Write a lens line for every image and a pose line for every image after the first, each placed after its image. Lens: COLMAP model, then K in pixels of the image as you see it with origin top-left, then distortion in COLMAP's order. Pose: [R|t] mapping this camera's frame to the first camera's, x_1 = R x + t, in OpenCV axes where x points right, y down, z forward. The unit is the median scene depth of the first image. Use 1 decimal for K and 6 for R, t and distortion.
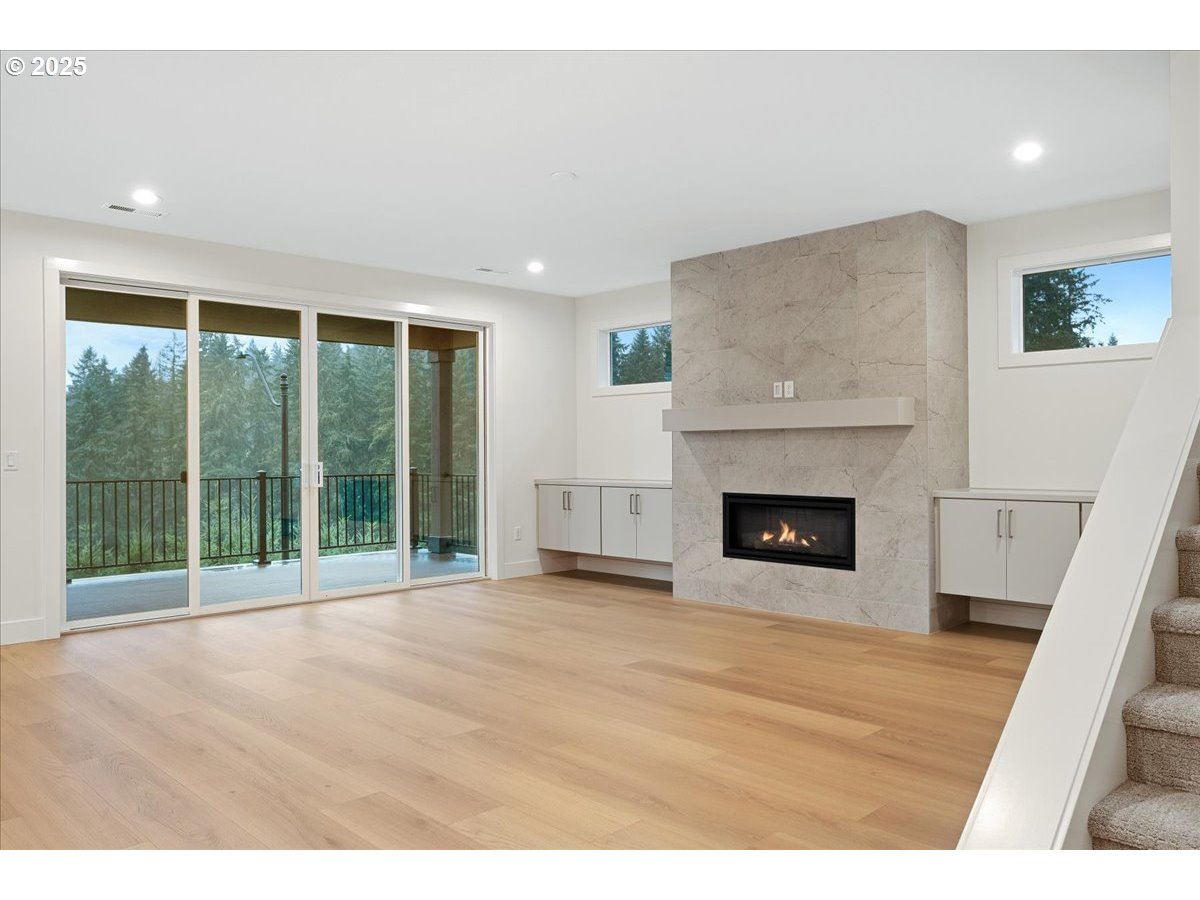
lens RADIAL K [[896.2, 0, 601.3], [0, 896.2, 447.6], [0, 0, 1]] dist [-0.001723, 0.005971]
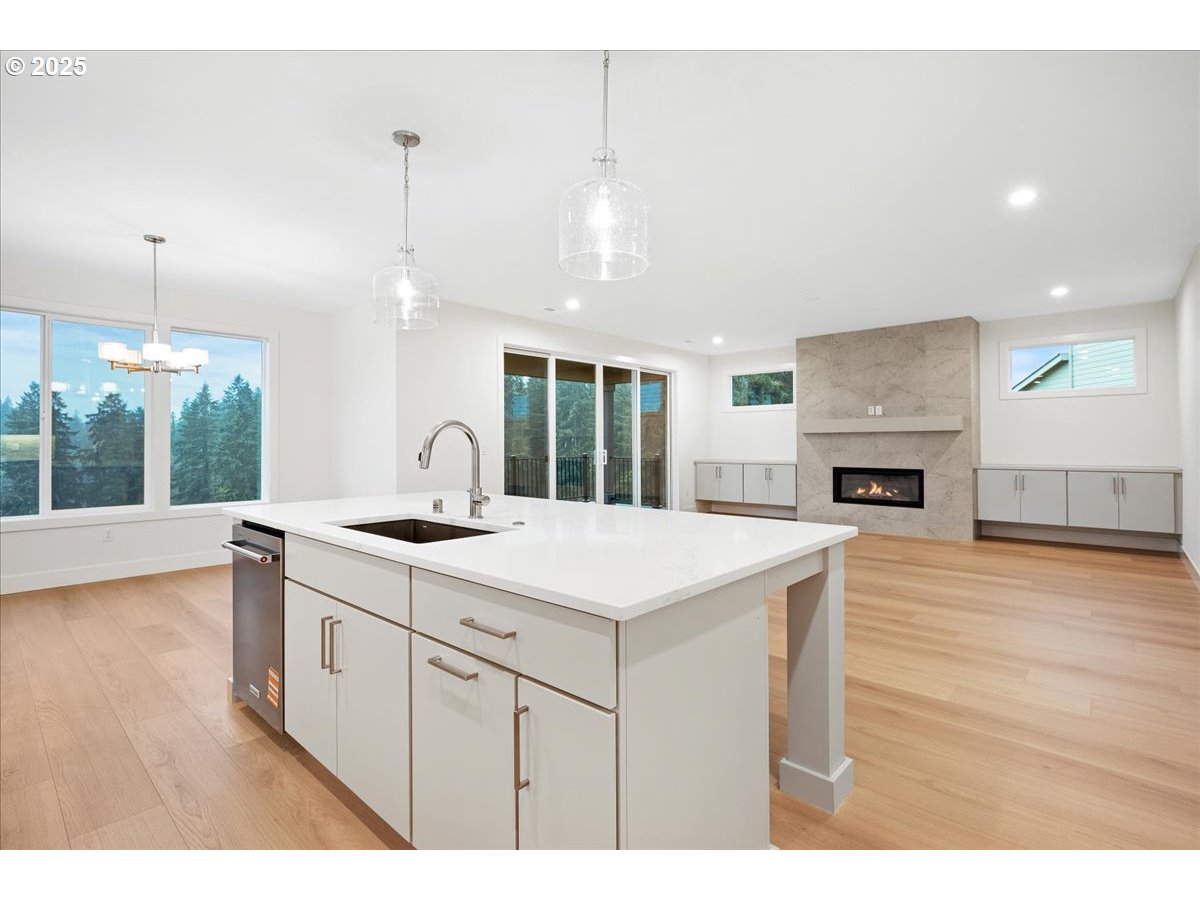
lens RADIAL K [[572.3, 0, 599.6], [0, 572.3, 439.7], [0, 0, 1]] dist [0.002662, -0.000230]
pose [[0.998059, 0.001012, 0.062263, -0.397001], [-0.000872, 0.999997, -0.002284, -0.001615], [-0.062266, 0.002225, 0.998057, -0.123162]]
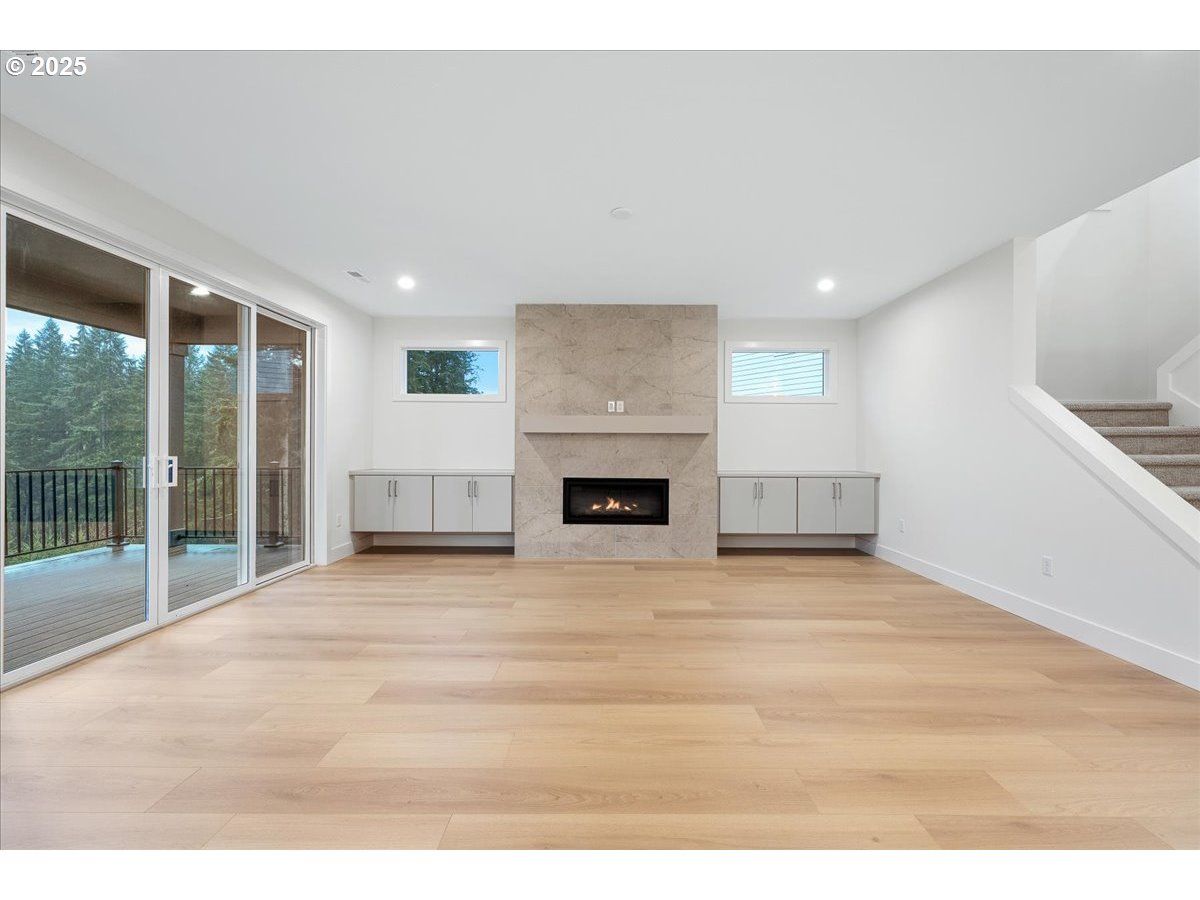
lens RADIAL K [[518.2, 0, 613.6], [0, 518.2, 447.3], [0, 0, 1]] dist [-0.000677, 0.000254]
pose [[0.698443, 0.010088, 0.715595, -0.374601], [-0.012212, 0.999923, -0.002177, 0.003786], [-0.715562, -0.007218, 0.698512, 0.374449]]
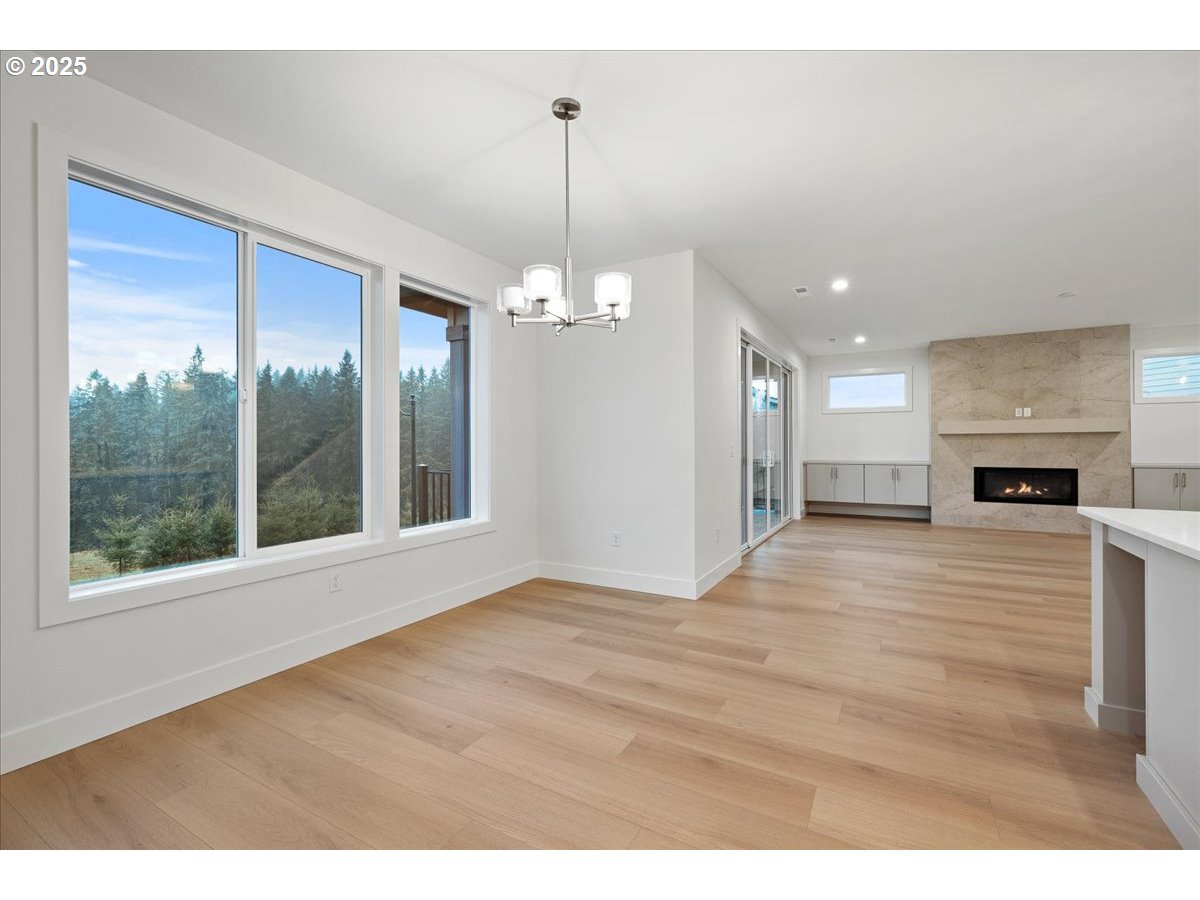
lens RADIAL K [[522.4, 0, 600.1], [0, 522.4, 444.4], [0, 0, 1]] dist [-0.000968, -0.000042]
pose [[0.960619, 0.001534, 0.277865, -0.888655], [-0.002047, 0.999997, 0.001556, 0.003184], [-0.277862, -0.002063, 0.960619, 0.169701]]
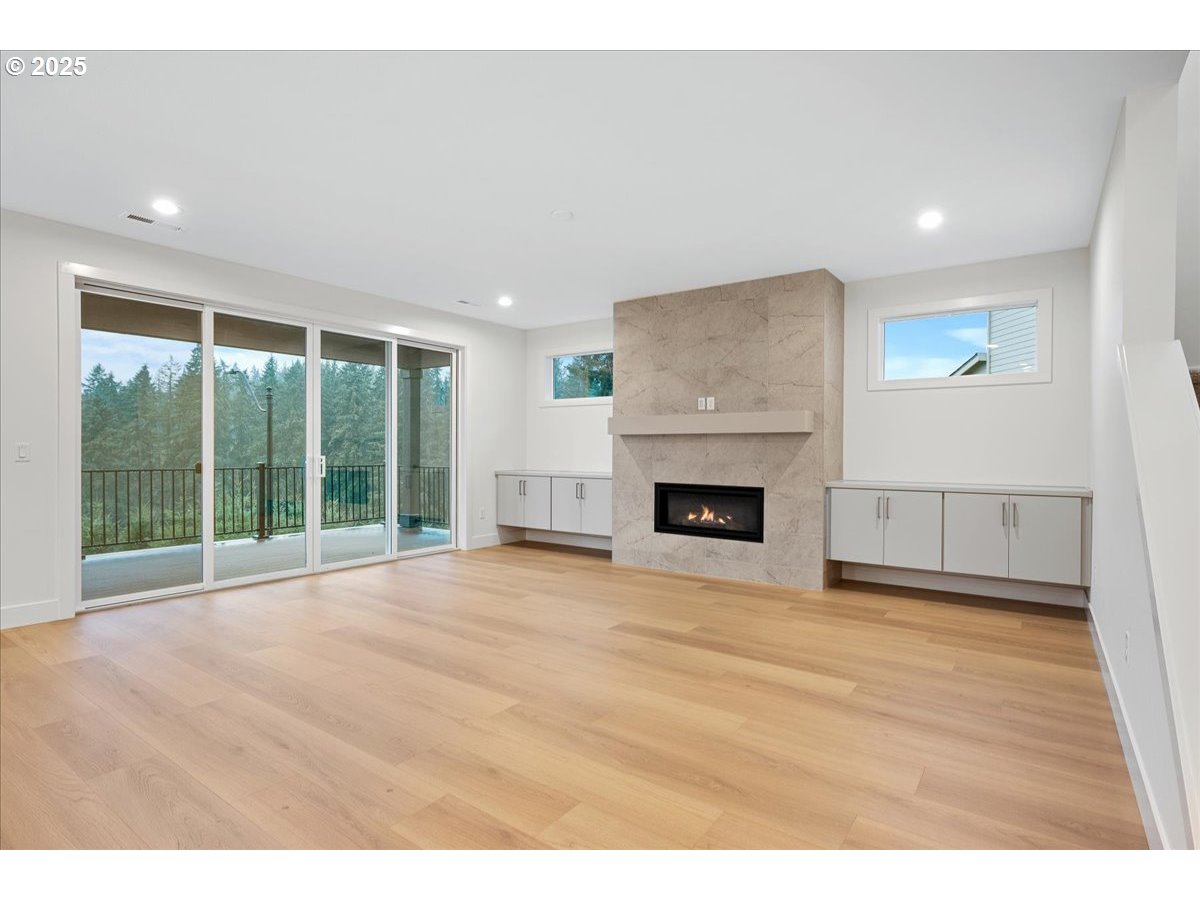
lens RADIAL K [[611.1, 0, 604.0], [0, 611.1, 455.8], [0, 0, 1]] dist [0.000165, -0.000988]
pose [[0.985050, 0.009484, 0.172006, -0.086612], [-0.011816, 0.999852, 0.012541, 0.001373], [-0.171861, -0.014386, 0.985016, 0.139681]]
